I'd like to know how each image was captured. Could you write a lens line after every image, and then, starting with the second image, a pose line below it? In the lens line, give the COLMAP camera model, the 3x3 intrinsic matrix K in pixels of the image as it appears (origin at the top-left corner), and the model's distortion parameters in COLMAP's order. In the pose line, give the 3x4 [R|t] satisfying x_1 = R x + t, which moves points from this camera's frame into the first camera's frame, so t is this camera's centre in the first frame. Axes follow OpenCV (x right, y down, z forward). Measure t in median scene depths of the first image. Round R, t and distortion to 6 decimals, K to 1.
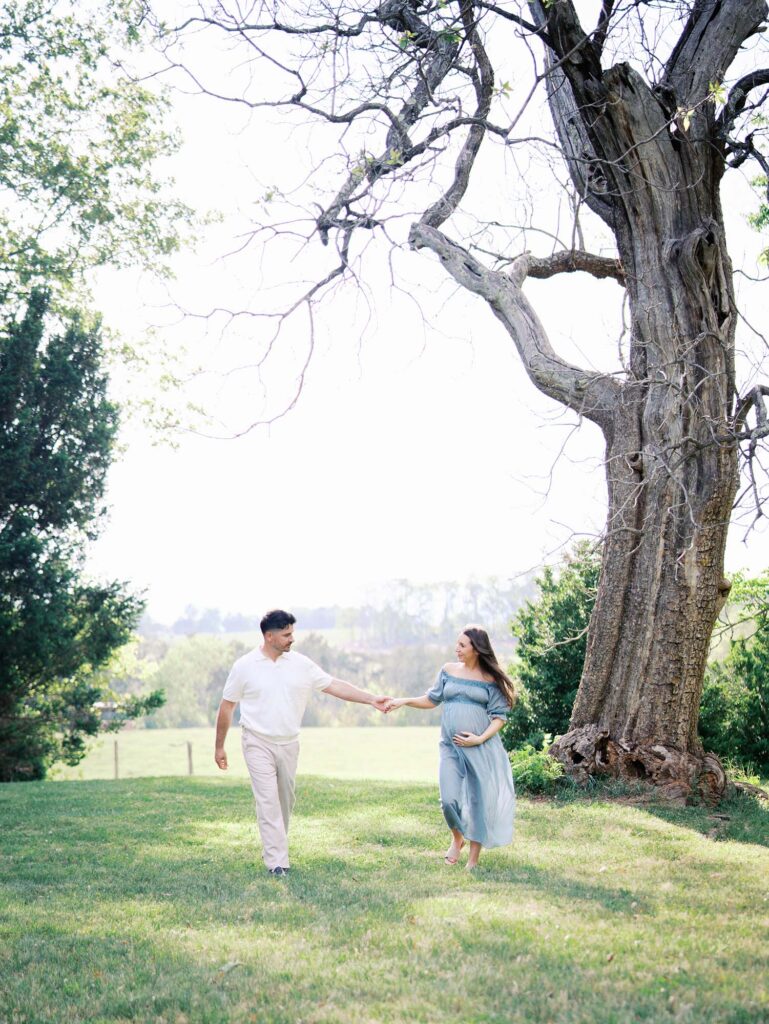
lens RADIAL K [[1851.7, 0, 374.2], [0, 1851.7, 666.2], [0, 0, 1]] dist [-0.012061, 0.491696]
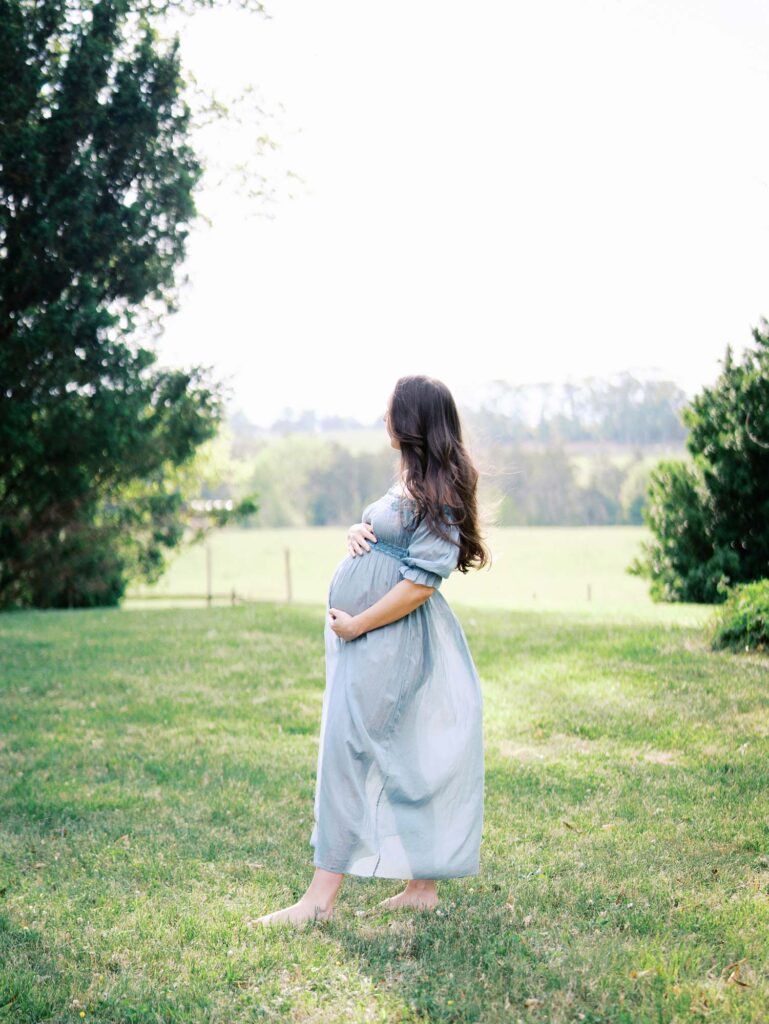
lens RADIAL K [[1851.7, 0, 374.2], [0, 1851.7, 666.2], [0, 0, 1]] dist [-0.012061, 0.491696]
pose [[0.998647, 0.007498, -0.051464, -0.017523], [-0.001917, 0.994187, 0.107652, -0.000164], [0.051972, -0.107408, 0.992856, 0.166369]]
